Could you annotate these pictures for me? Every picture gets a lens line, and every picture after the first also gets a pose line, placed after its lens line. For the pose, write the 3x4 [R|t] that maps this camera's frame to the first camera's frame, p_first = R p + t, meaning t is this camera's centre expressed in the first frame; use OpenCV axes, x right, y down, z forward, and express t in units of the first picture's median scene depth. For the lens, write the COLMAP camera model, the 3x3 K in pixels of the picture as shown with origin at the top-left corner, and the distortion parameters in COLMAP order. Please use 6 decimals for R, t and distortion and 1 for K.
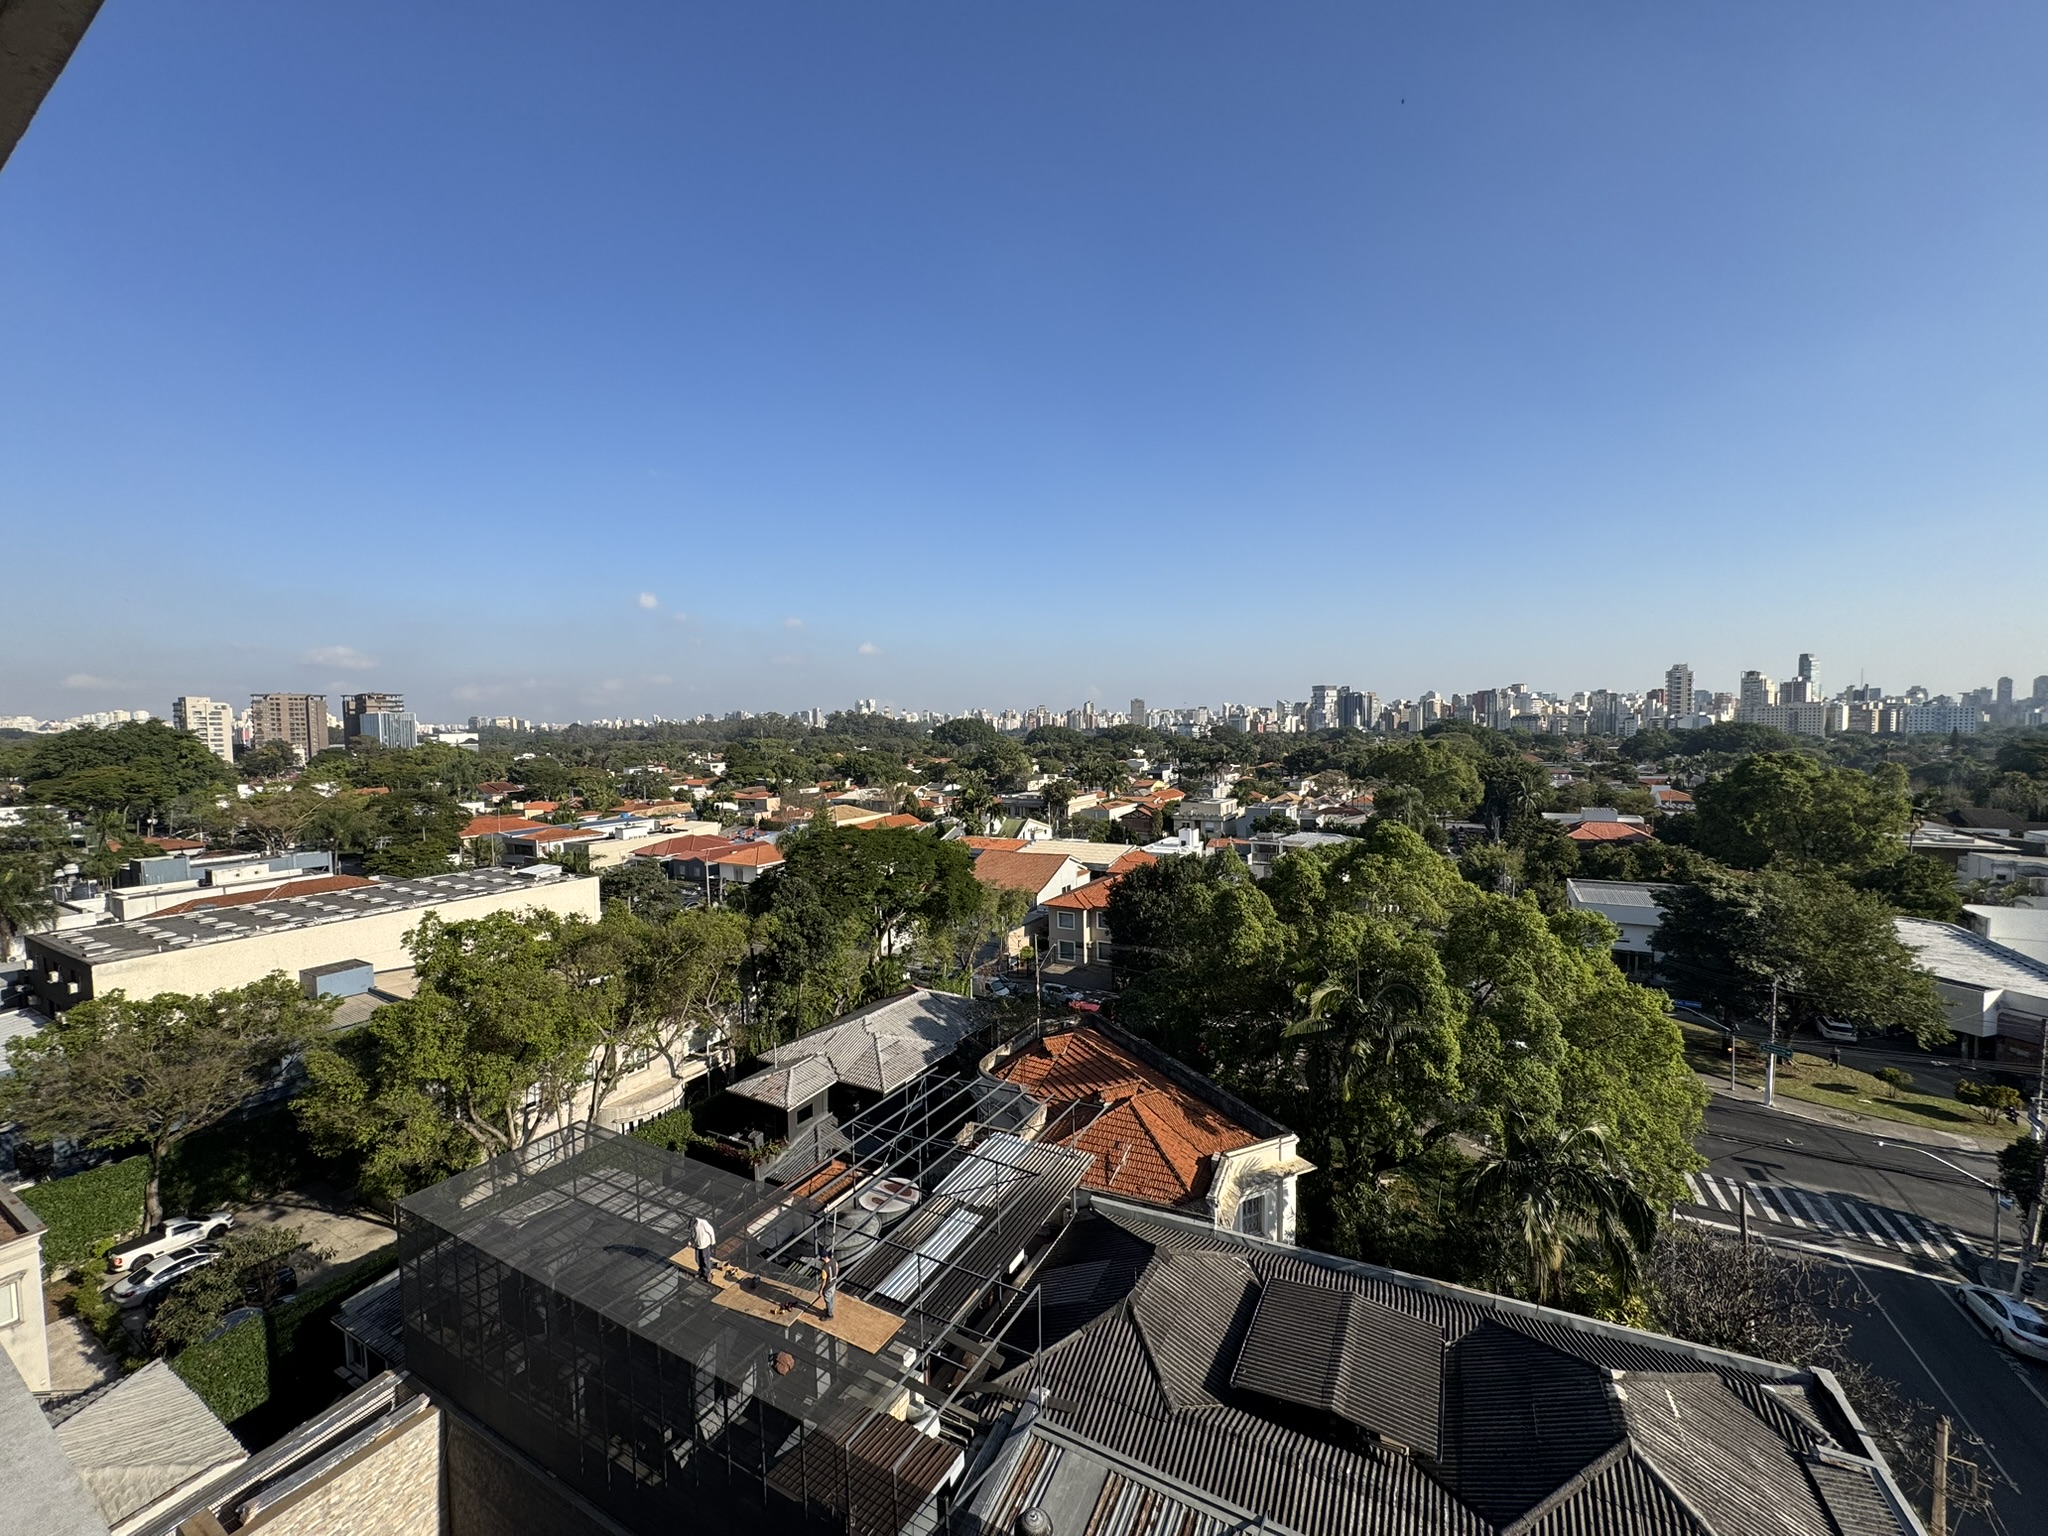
lens RADIAL K [[816.1, 0, 1022.0], [0, 816.1, 767.5], [0, 0, 1]] dist [-0.002341, 0.000280]
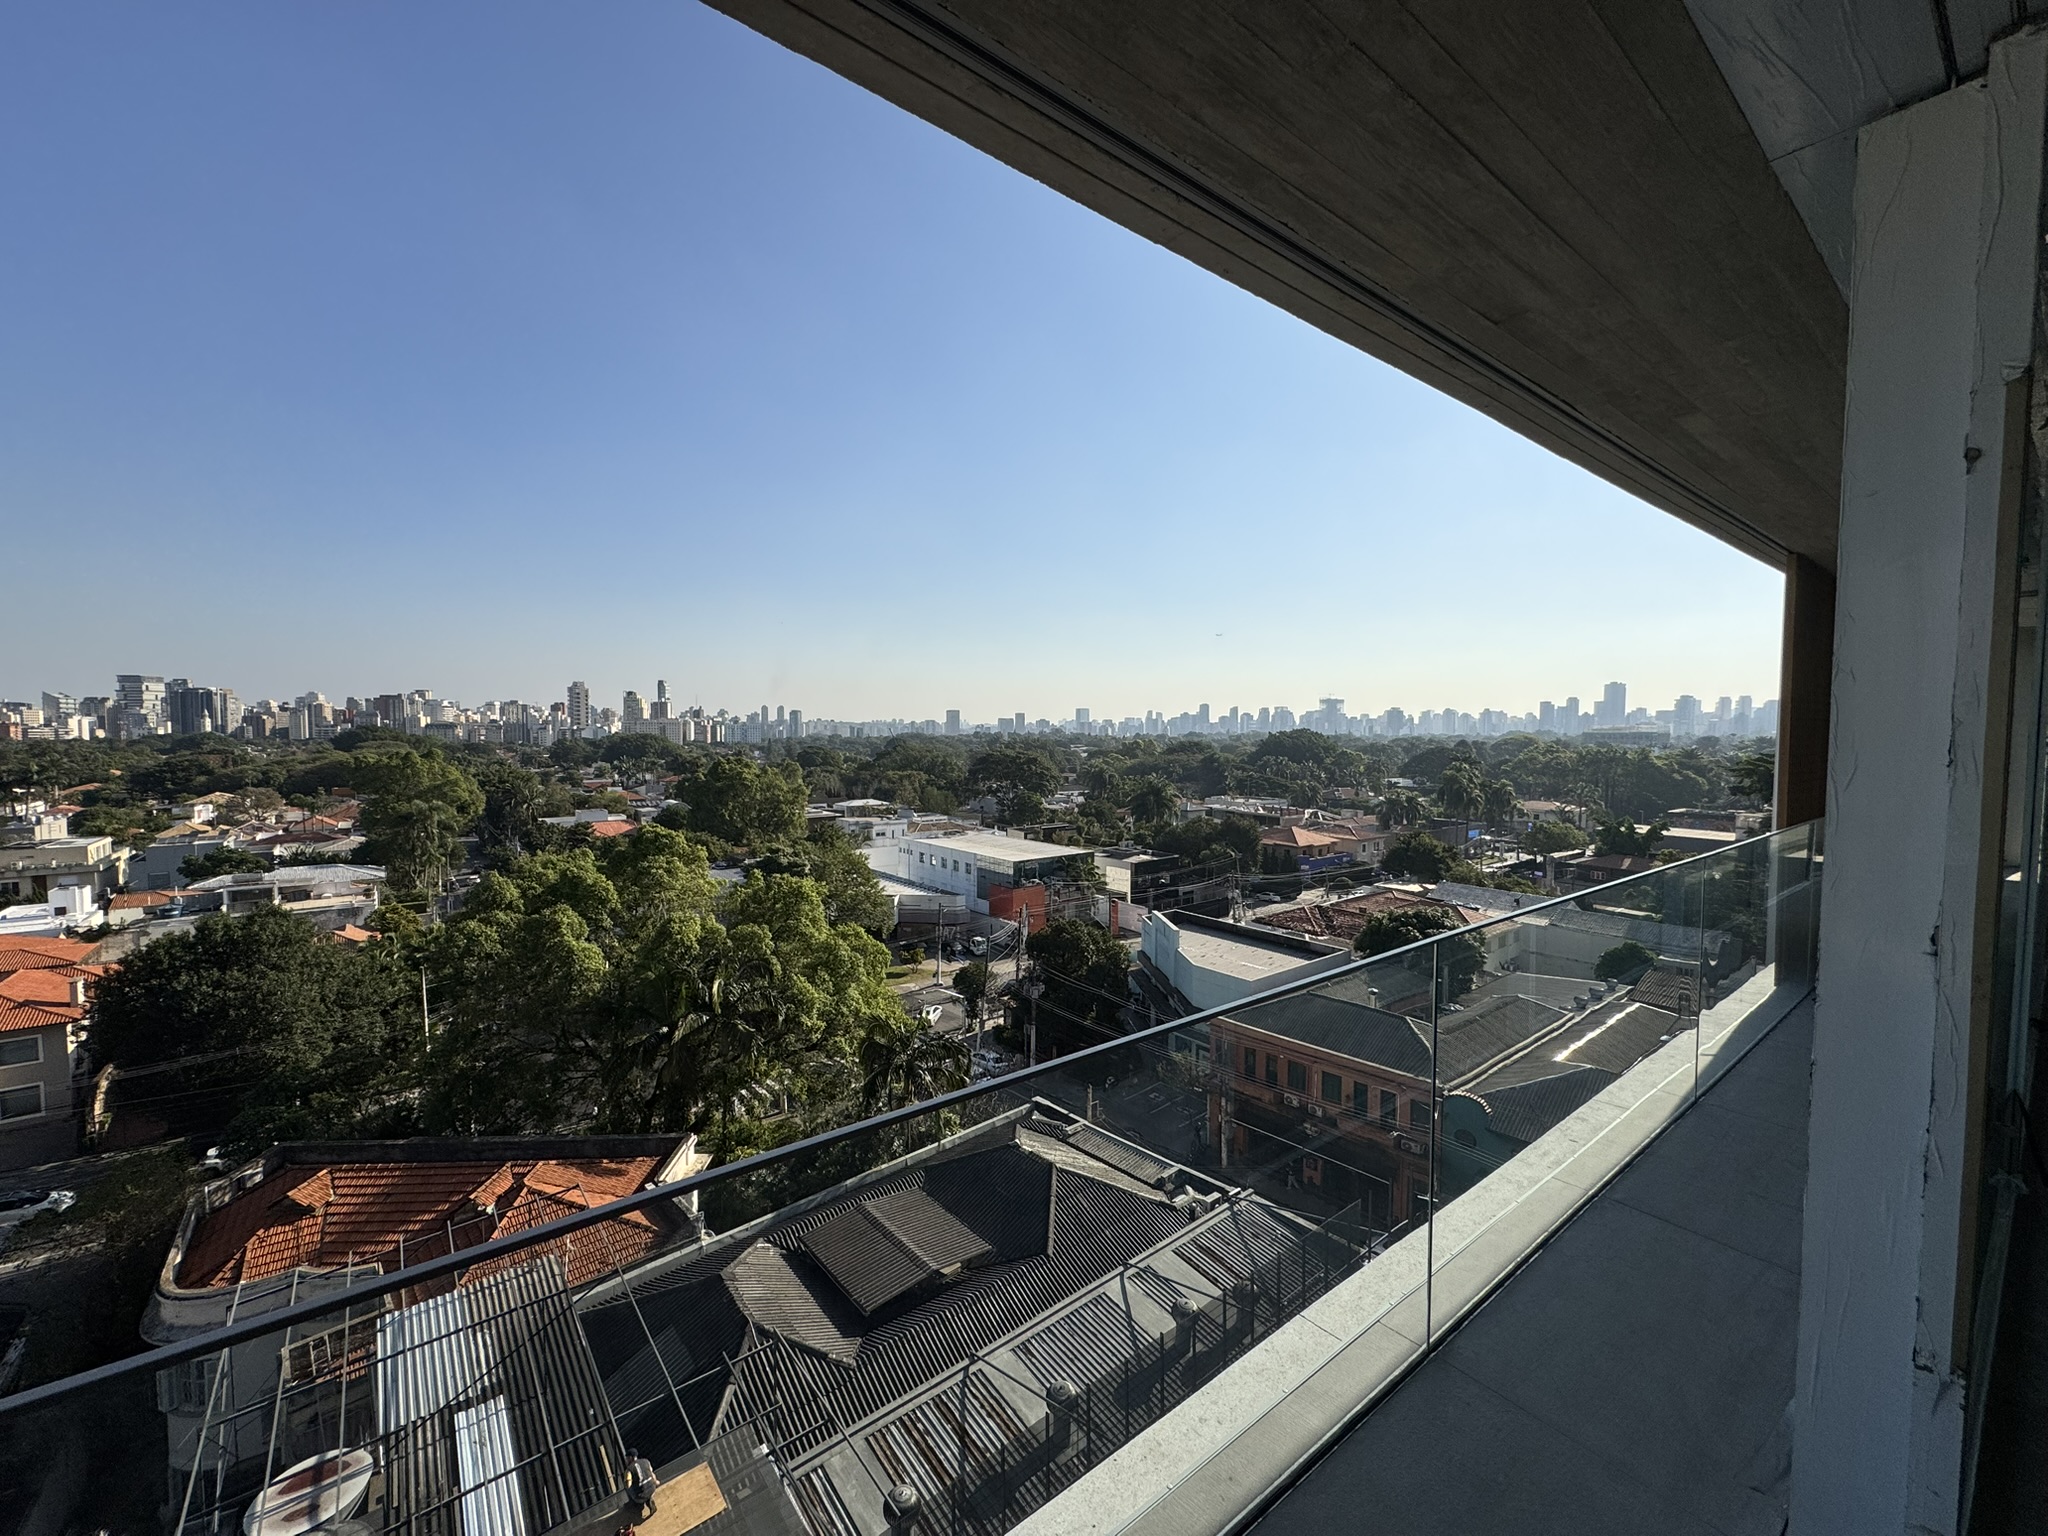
lens RADIAL K [[816.1, 0, 1021.5], [0, 816.1, 769.7], [0, 0, 1]] dist [-0.002341, 0.000280]
pose [[0.374371, -0.028871, 0.926830, -0.101738], [0.036618, 0.999196, 0.016334, -0.001017], [-0.926556, 0.027823, 0.375127, 0.052759]]
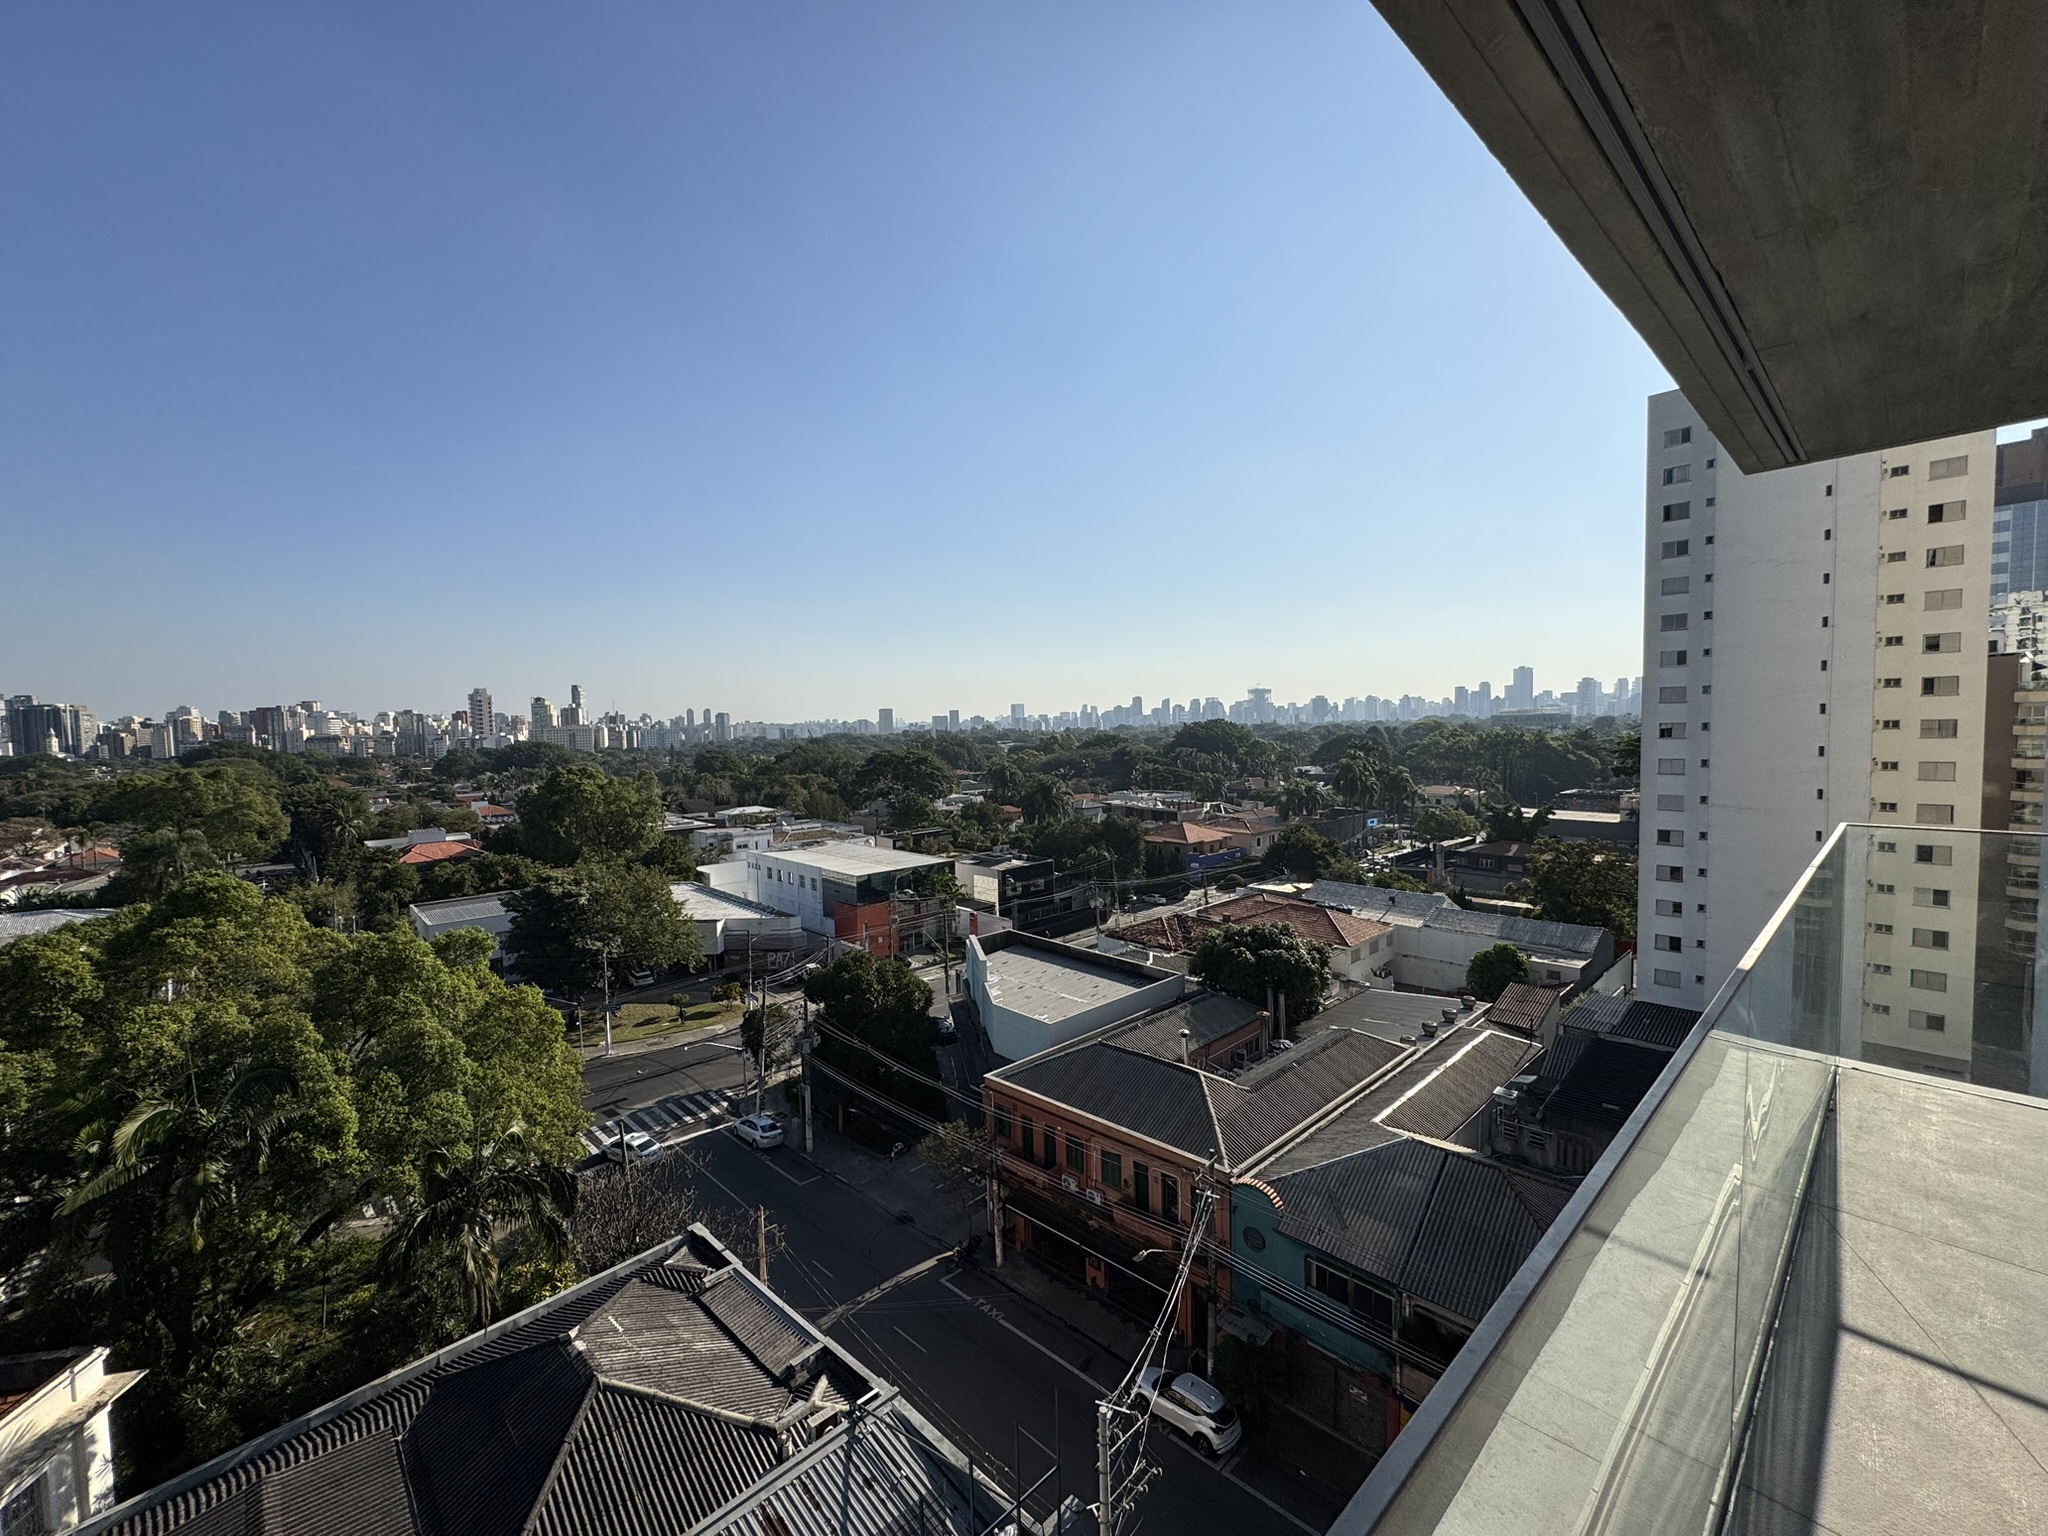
lens RADIAL K [[816.1, 0, 1021.2], [0, 816.1, 769.0], [0, 0, 1]] dist [-0.002341, 0.000280]
pose [[0.303338, -0.042403, 0.951939, -0.013919], [0.064881, 0.997610, 0.023763, 0.000072], [-0.950672, 0.054555, 0.305364, 0.007088]]
